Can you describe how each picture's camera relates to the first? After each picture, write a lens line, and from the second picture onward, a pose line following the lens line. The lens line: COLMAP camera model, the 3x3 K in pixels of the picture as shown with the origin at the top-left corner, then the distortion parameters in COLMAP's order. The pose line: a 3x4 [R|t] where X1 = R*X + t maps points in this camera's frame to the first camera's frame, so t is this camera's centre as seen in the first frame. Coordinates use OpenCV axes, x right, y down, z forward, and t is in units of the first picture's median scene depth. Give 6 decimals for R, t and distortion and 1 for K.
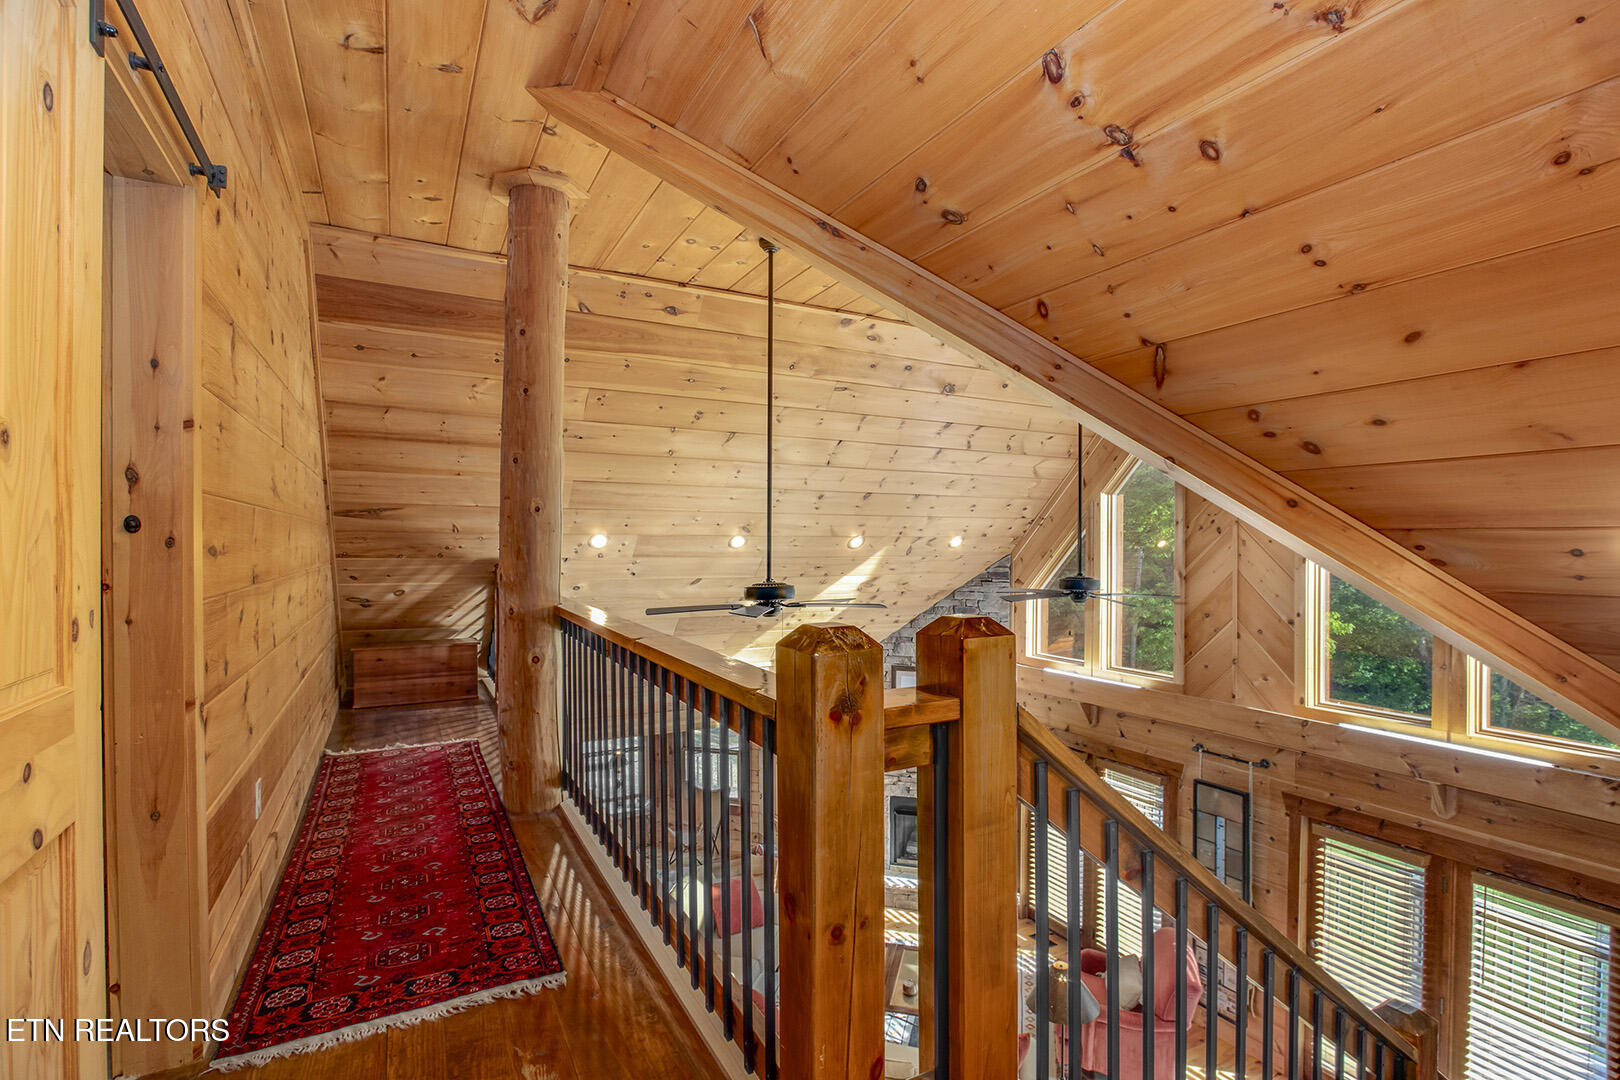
lens RADIAL K [[769.7, 0, 799.3], [0, 769.7, 549.4], [0, 0, 1]] dist [-0.026803, 0.005403]
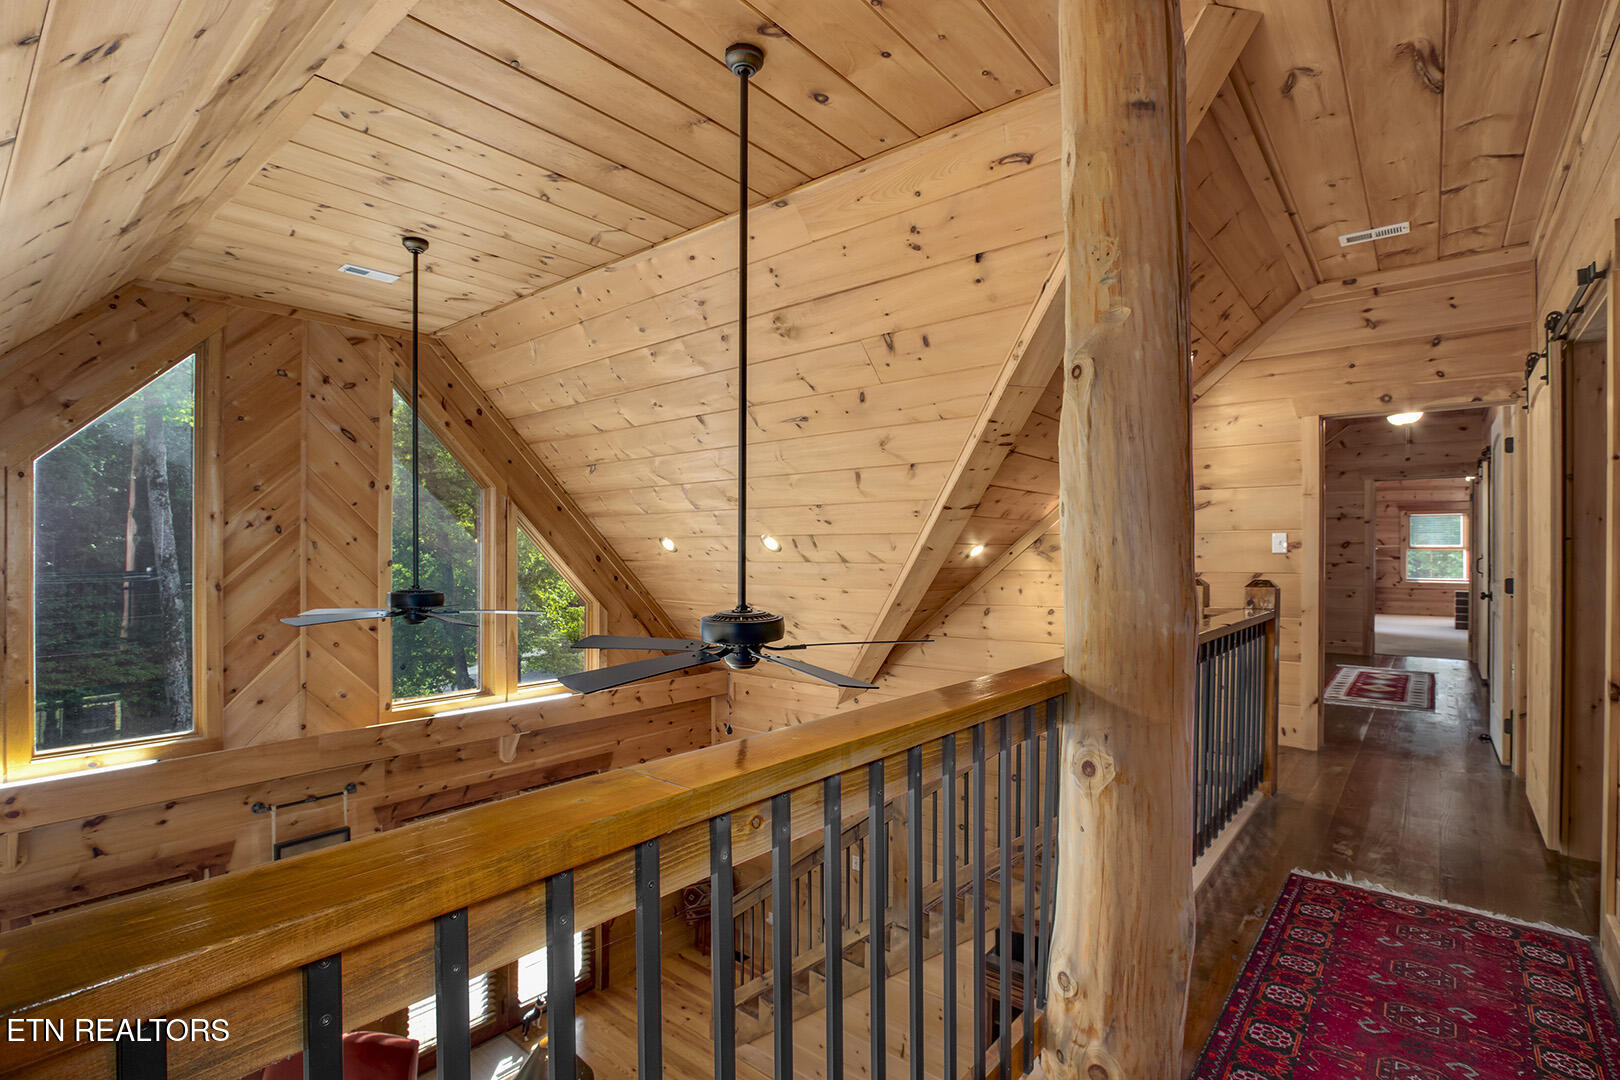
lens RADIAL K [[769.7, 0, 820.4], [0, 769.7, 553.0], [0, 0, 1]] dist [-0.026803, 0.005403]
pose [[-0.397621, -0.004853, 0.917537, -0.401526], [0.004704, 0.999962, 0.007328, -0.002556], [-0.917538, 0.007230, -0.397583, 0.764553]]
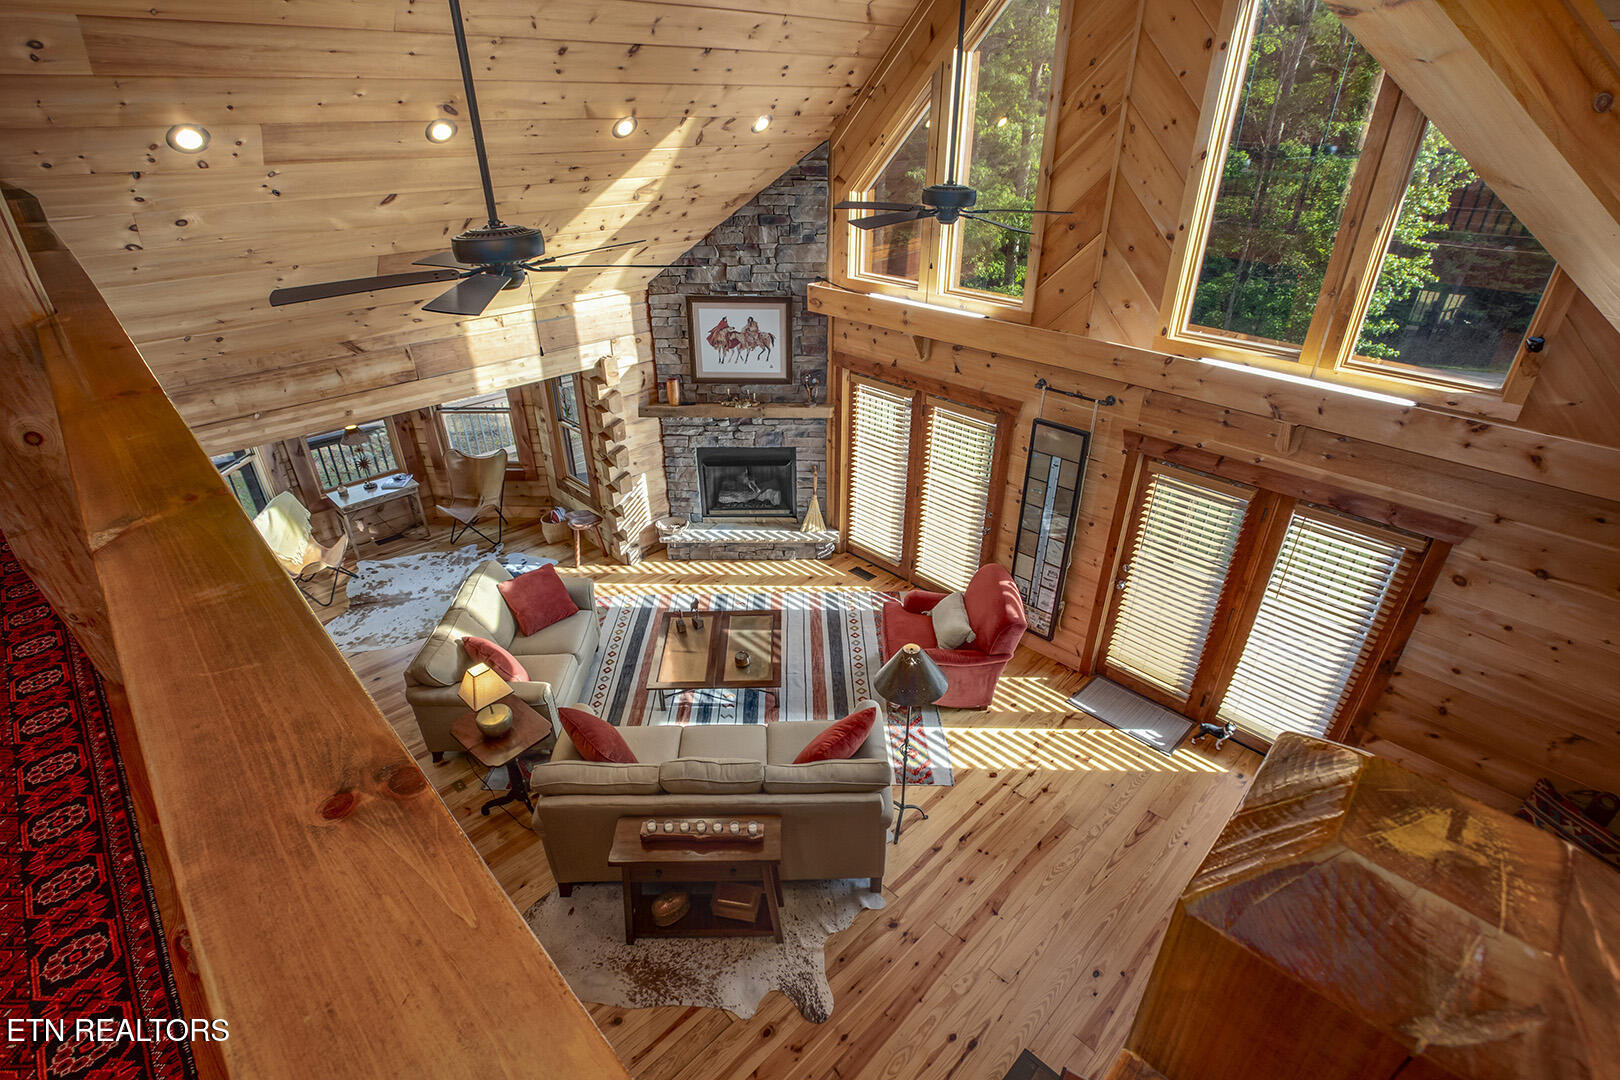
lens RADIAL K [[769.7, 0, 810.8], [0, 769.7, 549.3], [0, 0, 1]] dist [-0.026803, 0.005403]
pose [[0.956307, -0.149120, 0.251477, 0.005001], [0.006326, 0.870498, 0.492131, -0.017984], [-0.292297, -0.469037, 0.833407, 0.226649]]
